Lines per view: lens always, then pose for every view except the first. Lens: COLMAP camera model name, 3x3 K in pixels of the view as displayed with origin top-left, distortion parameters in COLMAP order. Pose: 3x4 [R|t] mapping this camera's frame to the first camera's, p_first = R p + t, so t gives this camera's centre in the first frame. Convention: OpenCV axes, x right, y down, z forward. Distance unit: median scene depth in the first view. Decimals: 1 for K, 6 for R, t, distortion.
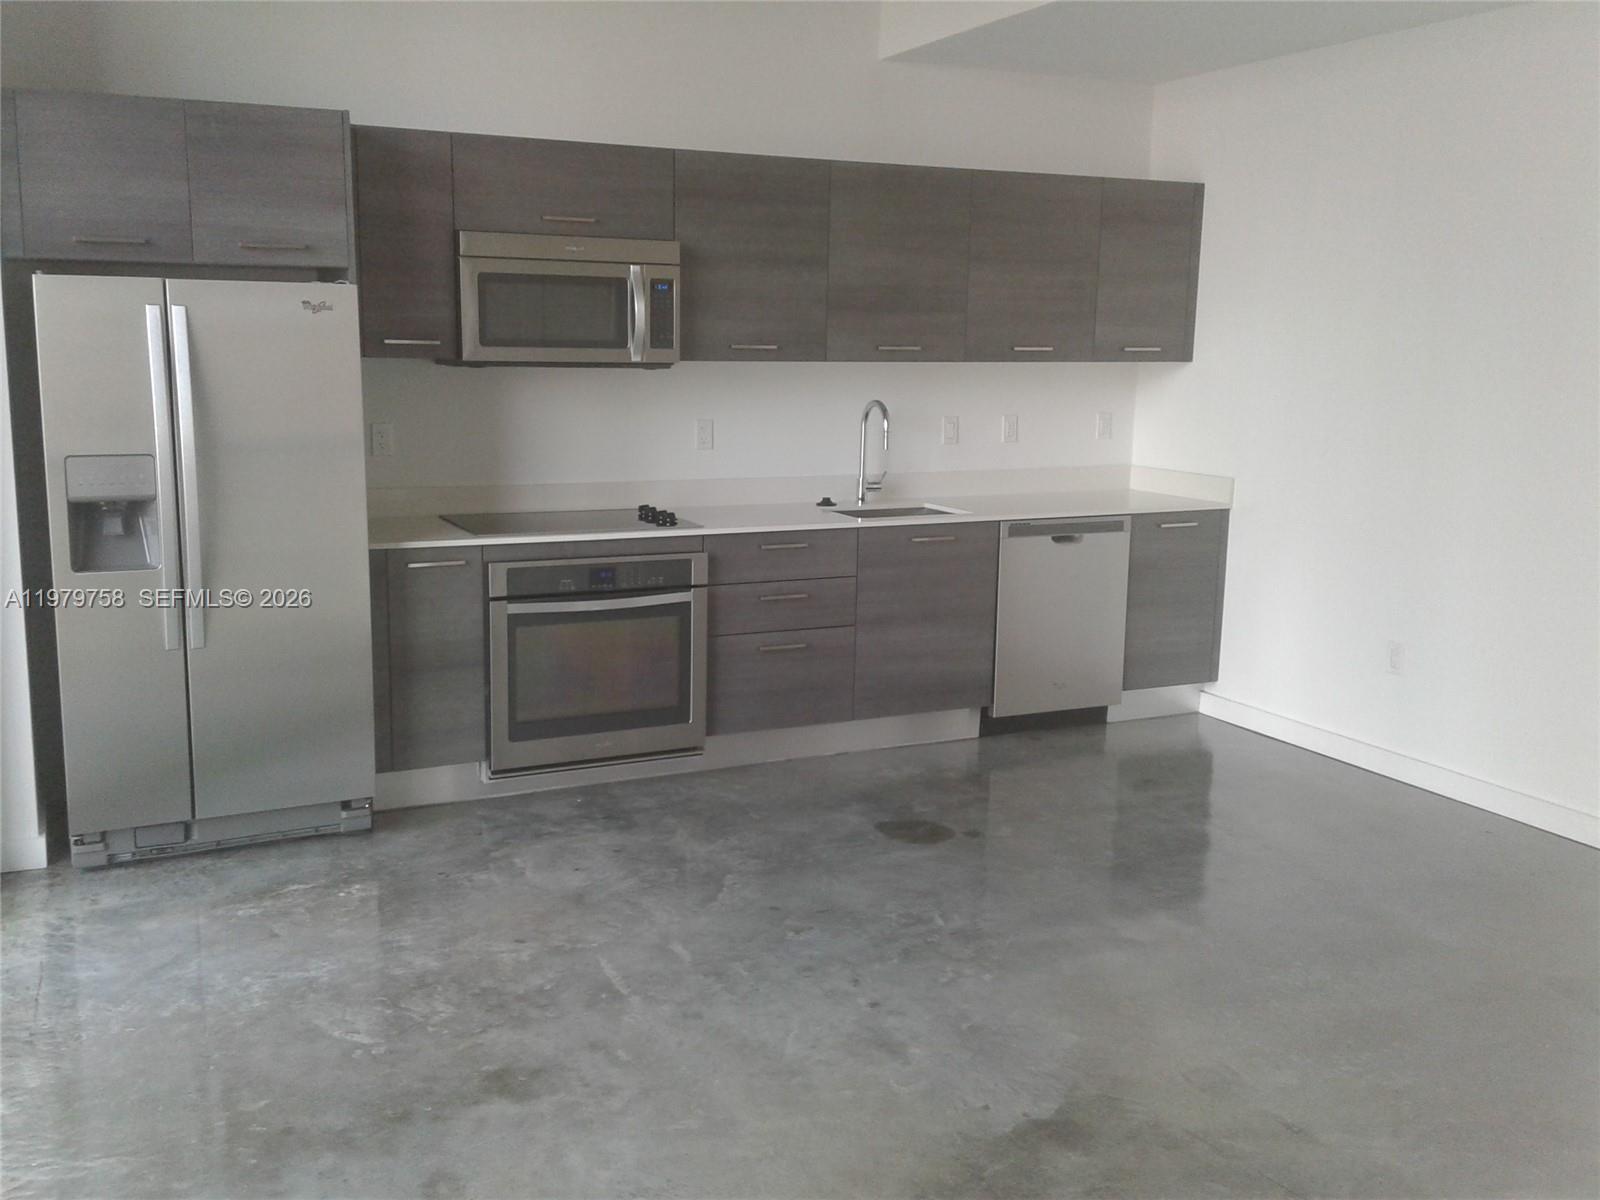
lens RADIAL K [[1504.8, 0, 797.2], [0, 1504.8, 603.8], [0, 0, 1]] dist [0.037418, 0.000000]
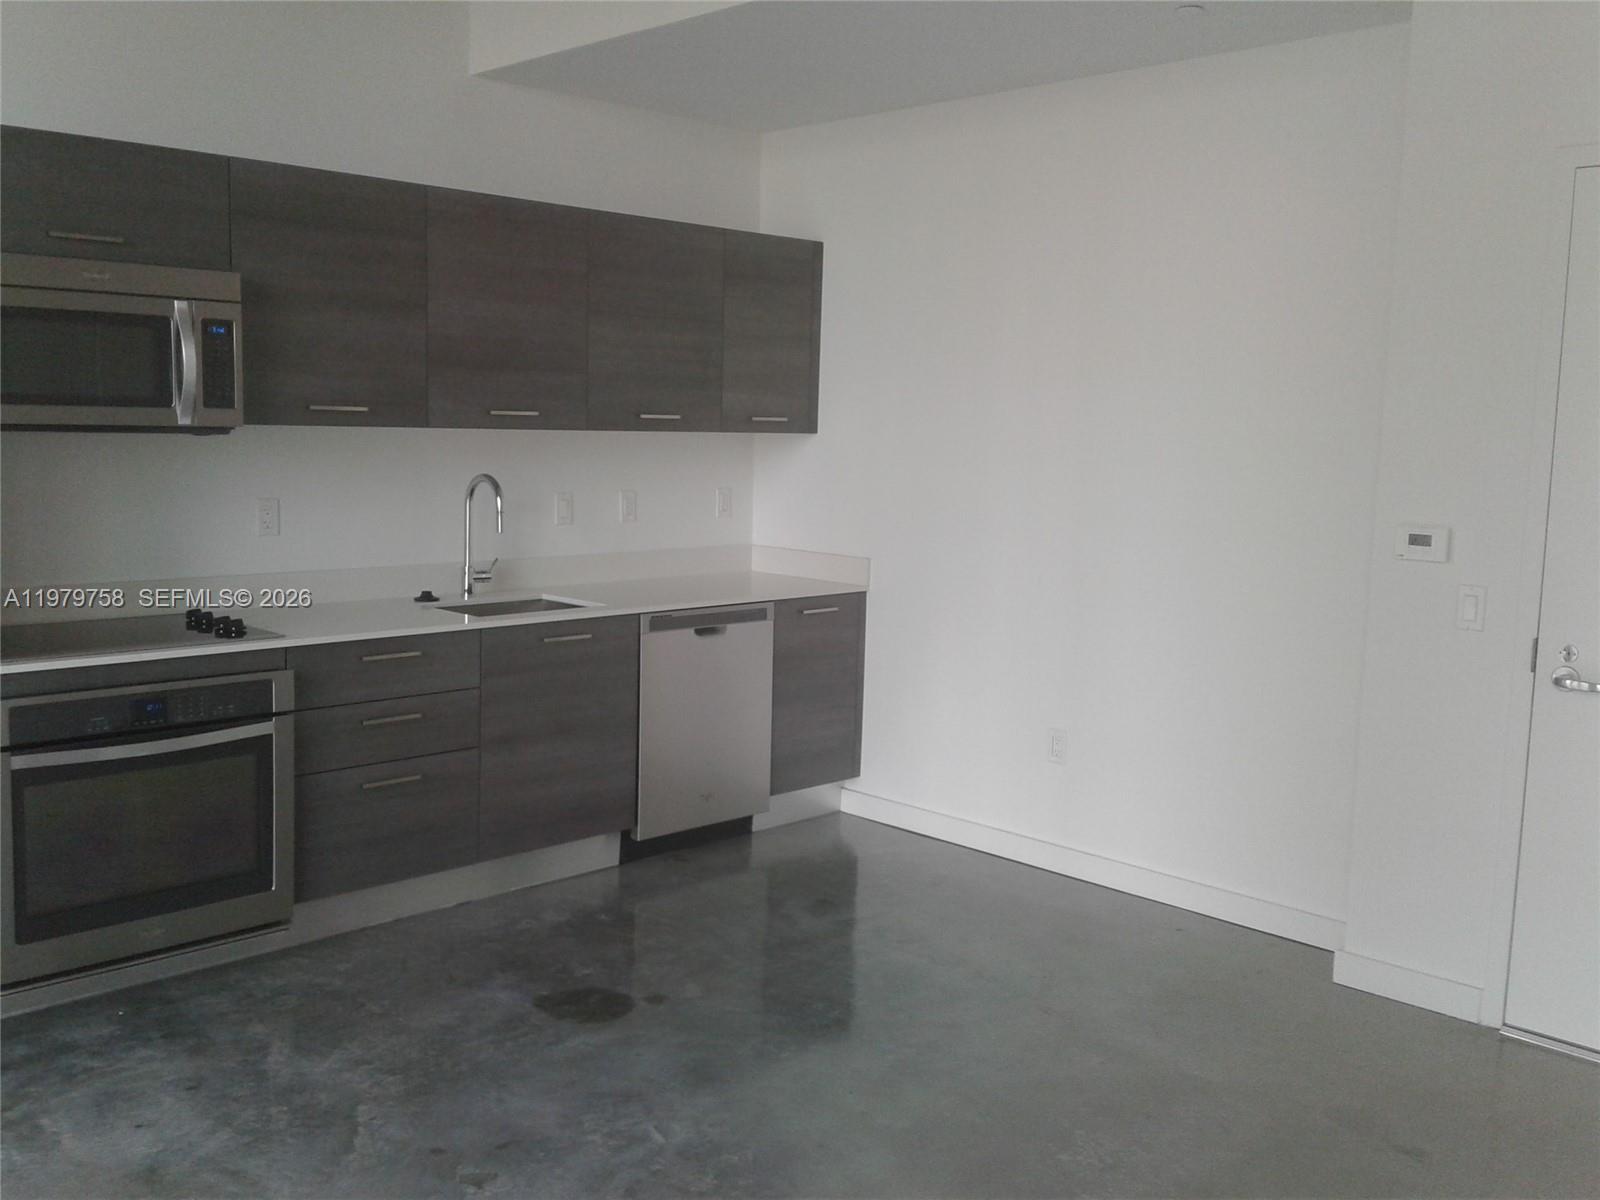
lens RADIAL K [[1504.8, 0, 808.6], [0, 1504.8, 612.8], [0, 0, 1]] dist [0.037418, 0.000000]
pose [[0.942536, -0.031712, 0.332595, -0.065203], [0.044247, 0.998565, -0.030180, -0.027132], [-0.331160, 0.043163, 0.942587, 0.166246]]
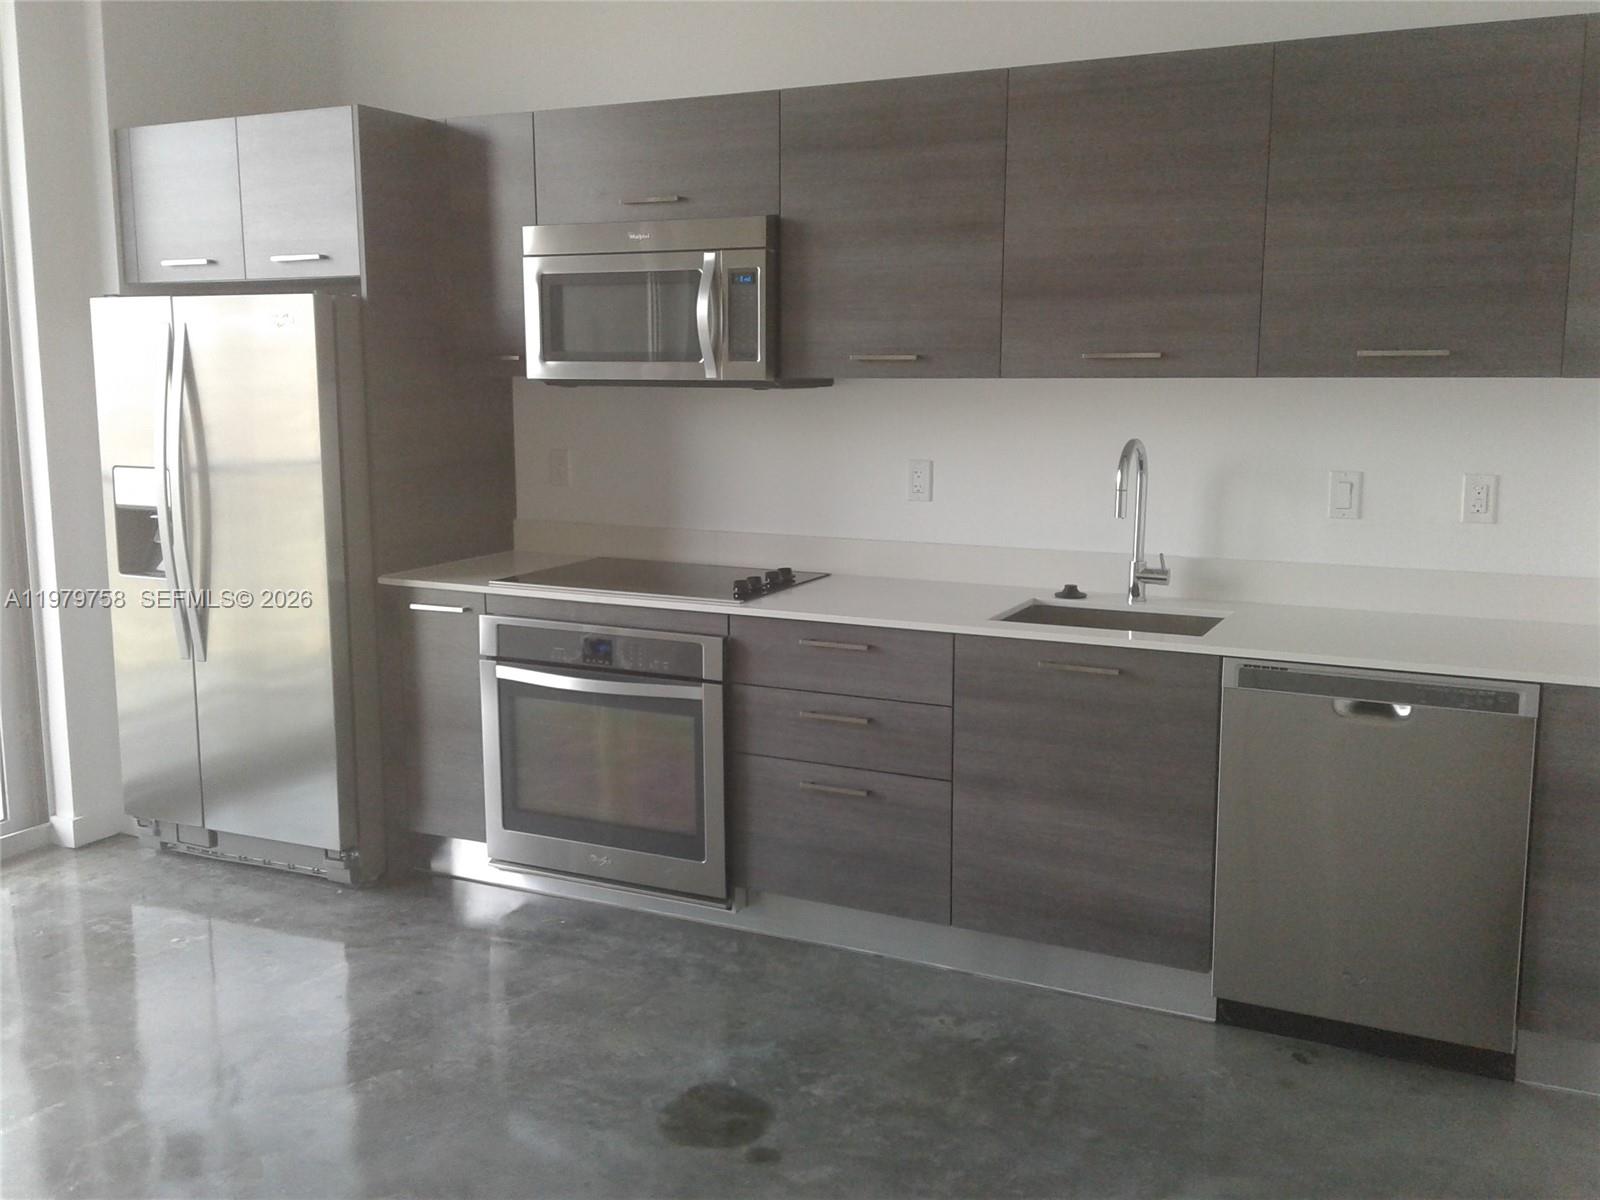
lens RADIAL K [[1504.8, 0, 803.8], [0, 1504.8, 590.6], [0, 0, 1]] dist [0.037418, 0.000000]
pose [[0.601394, 0.106083, -0.791879, 0.521311], [-0.129136, 0.991020, 0.034687, -0.084270], [0.788447, 0.081400, 0.609692, 0.564412]]
